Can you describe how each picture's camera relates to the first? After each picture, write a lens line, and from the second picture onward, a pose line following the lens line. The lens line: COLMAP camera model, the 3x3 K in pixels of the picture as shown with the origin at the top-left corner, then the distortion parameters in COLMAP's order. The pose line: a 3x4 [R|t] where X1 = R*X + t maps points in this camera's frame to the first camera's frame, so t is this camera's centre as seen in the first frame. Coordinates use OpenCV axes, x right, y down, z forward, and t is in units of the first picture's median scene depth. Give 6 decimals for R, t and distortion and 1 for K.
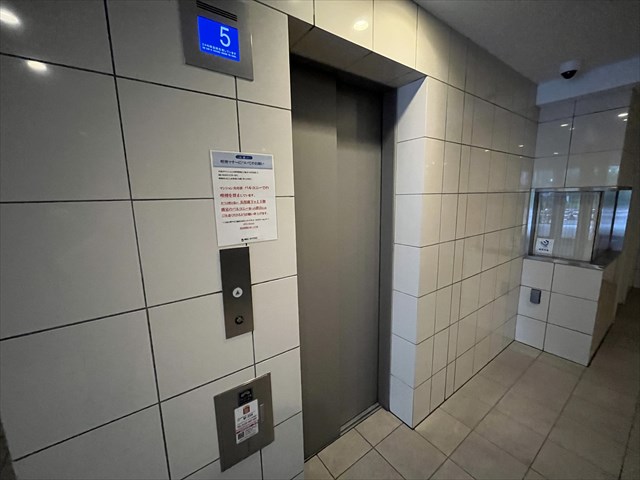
lens RADIAL K [[260.5, 0, 318.9], [0, 260.5, 240.7], [0, 0, 1]] dist [-0.004677, -0.000209]
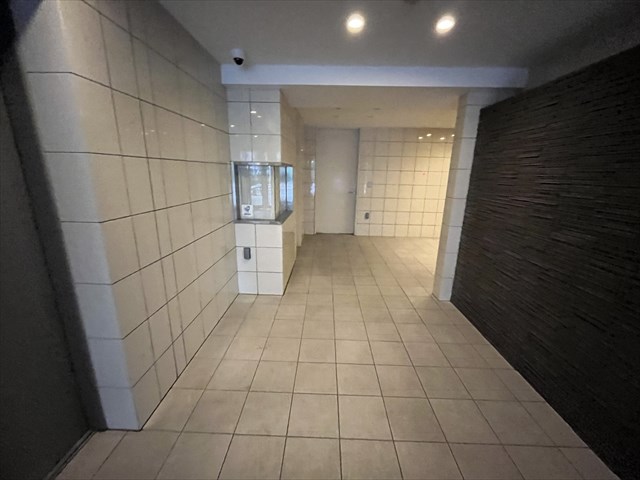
lens RADIAL K [[260.5, 0, 319.1], [0, 260.5, 240.2], [0, 0, 1]] dist [-0.004677, -0.000209]
pose [[0.603680, -0.164285, 0.780116, 0.107200], [0.093943, 0.986379, 0.135026, 0.022398], [-0.791672, -0.008227, 0.610890, -0.006068]]
